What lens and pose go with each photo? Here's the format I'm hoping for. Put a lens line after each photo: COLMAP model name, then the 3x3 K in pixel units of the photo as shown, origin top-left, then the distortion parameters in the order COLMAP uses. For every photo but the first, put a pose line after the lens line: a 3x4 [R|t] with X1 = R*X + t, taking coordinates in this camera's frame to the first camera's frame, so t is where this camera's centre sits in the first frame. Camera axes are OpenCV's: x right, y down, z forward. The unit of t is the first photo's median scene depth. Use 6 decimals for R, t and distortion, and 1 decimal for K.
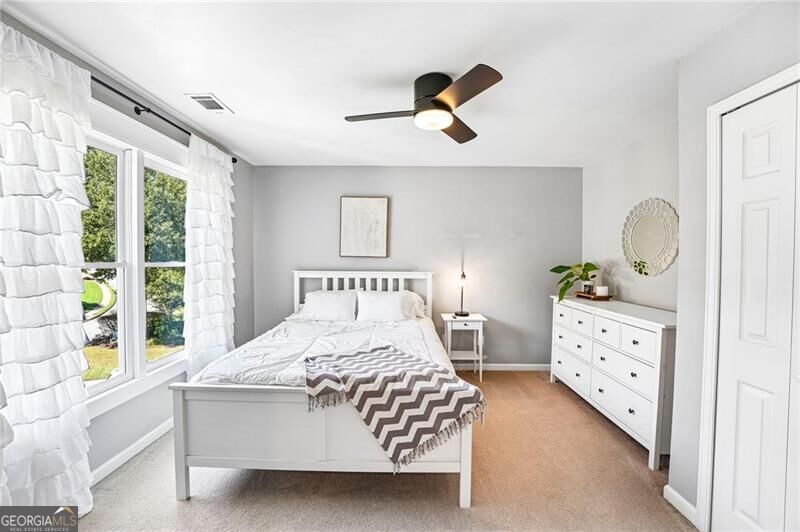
lens RADIAL K [[323.5, 0, 399.3], [0, 323.5, 264.0], [0, 0, 1]] dist [-0.026242, 0.001865]
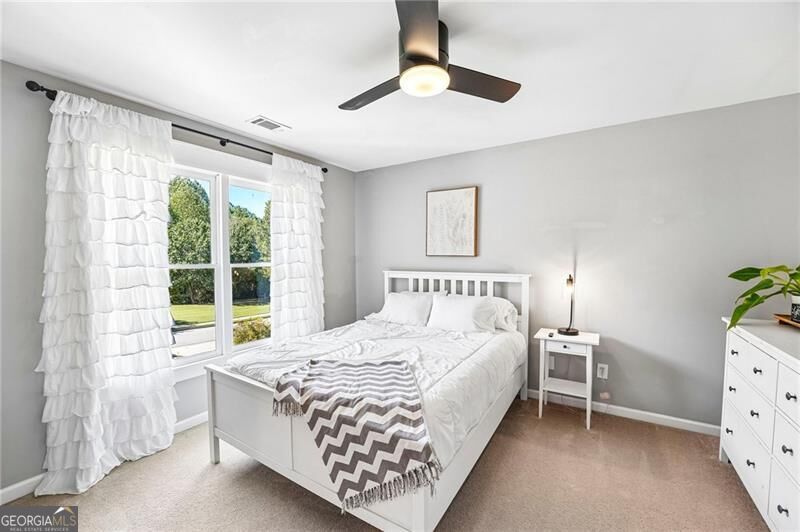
lens RADIAL K [[323.5, 0, 395.8], [0, 323.5, 267.2], [0, 0, 1]] dist [-0.026242, 0.001865]
pose [[0.846307, 0.006770, -0.532652, 0.334670], [0.001921, 0.999874, 0.015761, -0.007940], [0.532691, -0.014362, 0.846188, 0.220084]]
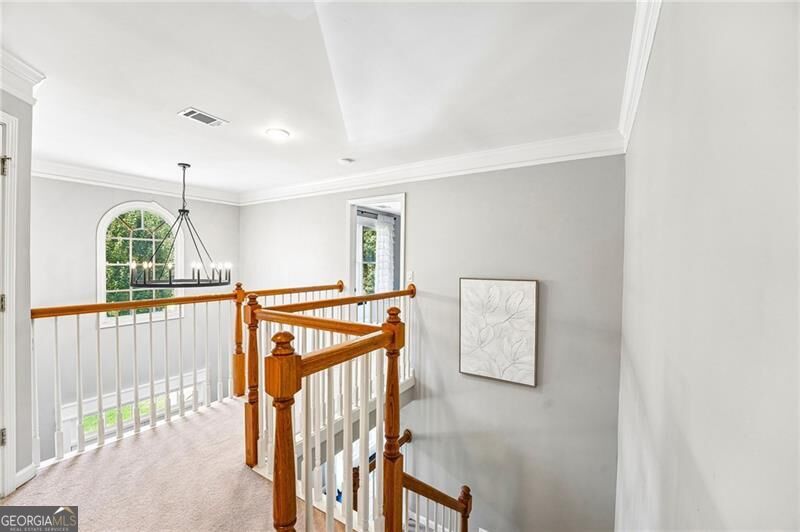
lens RADIAL K [[323.5, 0, 398.8], [0, 323.5, 264.2], [0, 0, 1]] dist [-0.026242, 0.001865]
pose [[0.848935, 0.012130, -0.528359, 0.886655], [-0.016586, 0.999856, -0.003695, 0.017335], [0.528237, 0.011900, 0.849013, -1.146743]]
